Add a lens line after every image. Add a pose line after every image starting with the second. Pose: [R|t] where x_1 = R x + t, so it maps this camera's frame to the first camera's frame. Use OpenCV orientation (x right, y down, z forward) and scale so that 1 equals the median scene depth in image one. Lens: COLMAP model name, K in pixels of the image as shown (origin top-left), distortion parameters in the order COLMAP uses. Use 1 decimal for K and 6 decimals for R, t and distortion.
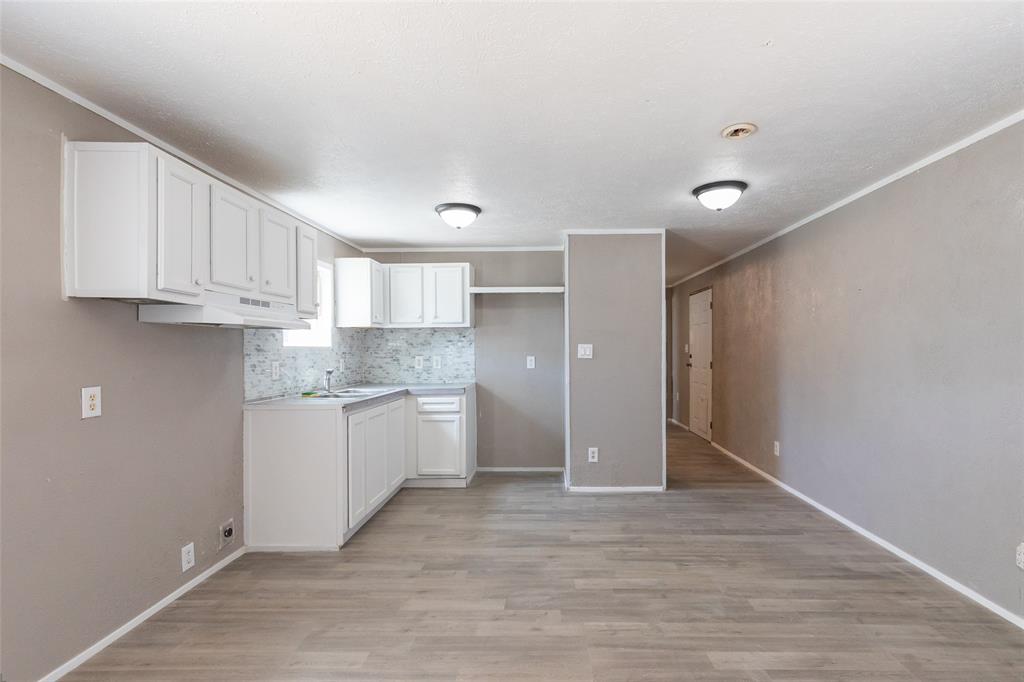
lens RADIAL K [[481.5, 0, 541.0], [0, 481.5, 349.9], [0, 0, 1]] dist [0.001022, -0.000186]
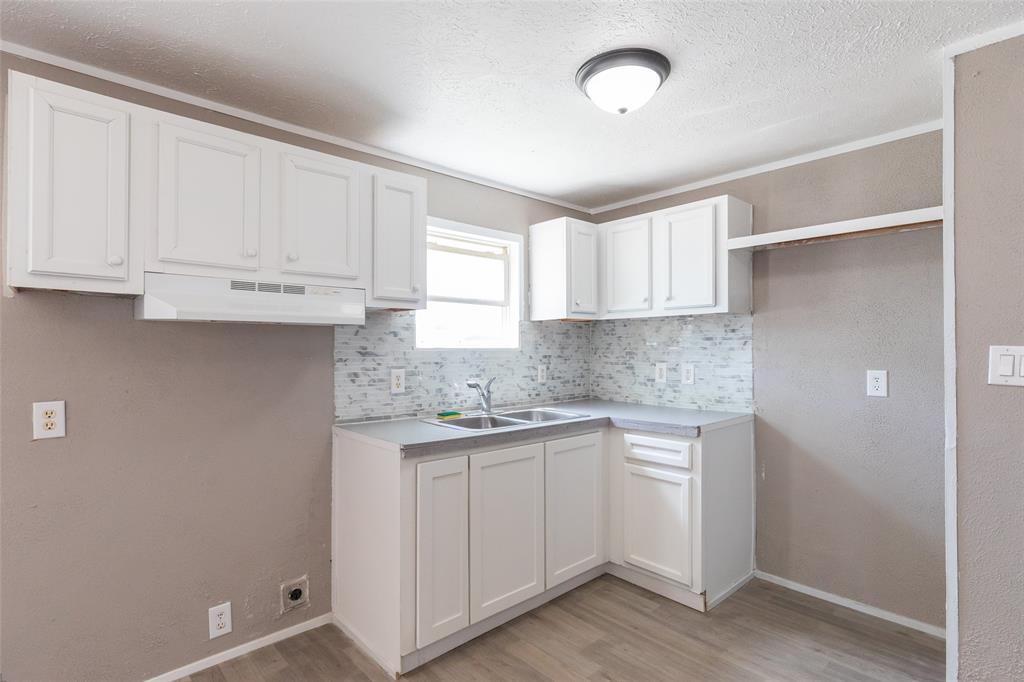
lens RADIAL K [[503.9, 0, 509.3], [0, 503.9, 346.6], [0, 0, 1]] dist [-0.001755, -0.000128]
pose [[0.681948, 0.005045, -0.731383, 0.131670], [-0.004768, 0.999986, 0.002452, -0.012672], [0.731385, 0.001815, 0.681962, 0.574700]]
